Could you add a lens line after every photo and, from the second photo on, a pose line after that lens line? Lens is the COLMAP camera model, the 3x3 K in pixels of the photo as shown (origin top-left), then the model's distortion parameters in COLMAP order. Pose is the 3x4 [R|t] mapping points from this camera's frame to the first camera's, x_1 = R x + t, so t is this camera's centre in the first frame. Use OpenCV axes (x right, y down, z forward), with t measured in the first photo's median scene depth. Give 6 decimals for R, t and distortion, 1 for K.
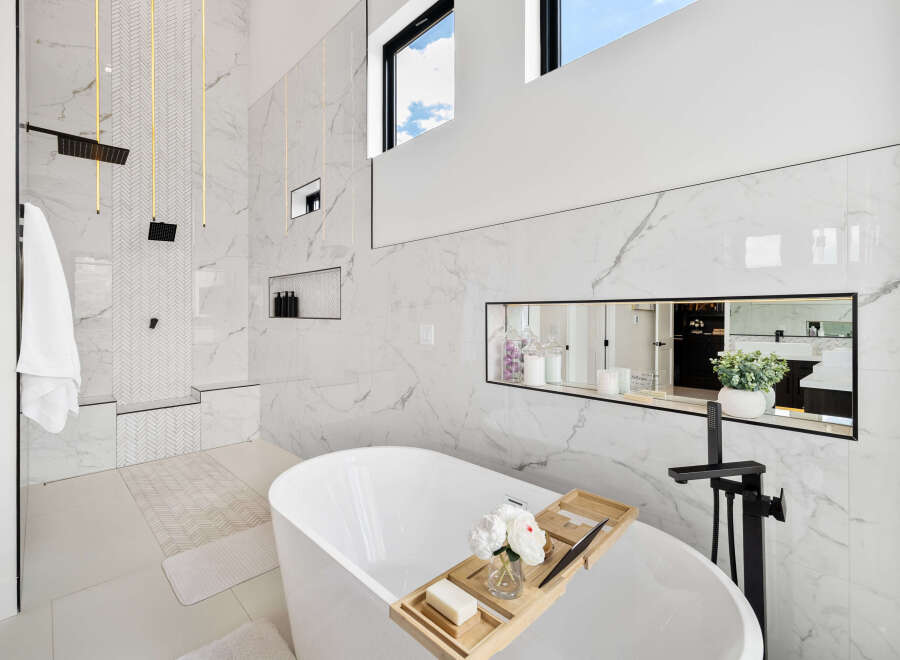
lens RADIAL K [[415.4, 0, 448.8], [0, 415.4, 312.5], [0, 0, 1]] dist [0.002157, 0.000669]
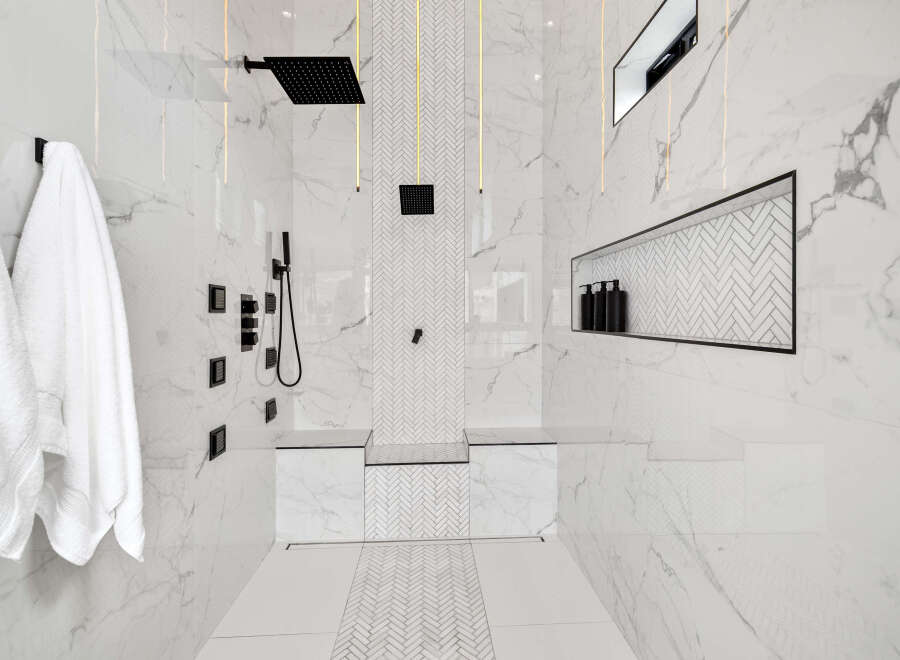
lens RADIAL K [[415.4, 0, 444.1], [0, 415.4, 317.1], [0, 0, 1]] dist [0.002157, 0.000669]
pose [[0.742426, 0.002231, -0.669925, -0.198827], [-0.001439, 0.999997, 0.001736, -0.007476], [0.669927, -0.000325, 0.742427, 0.502967]]
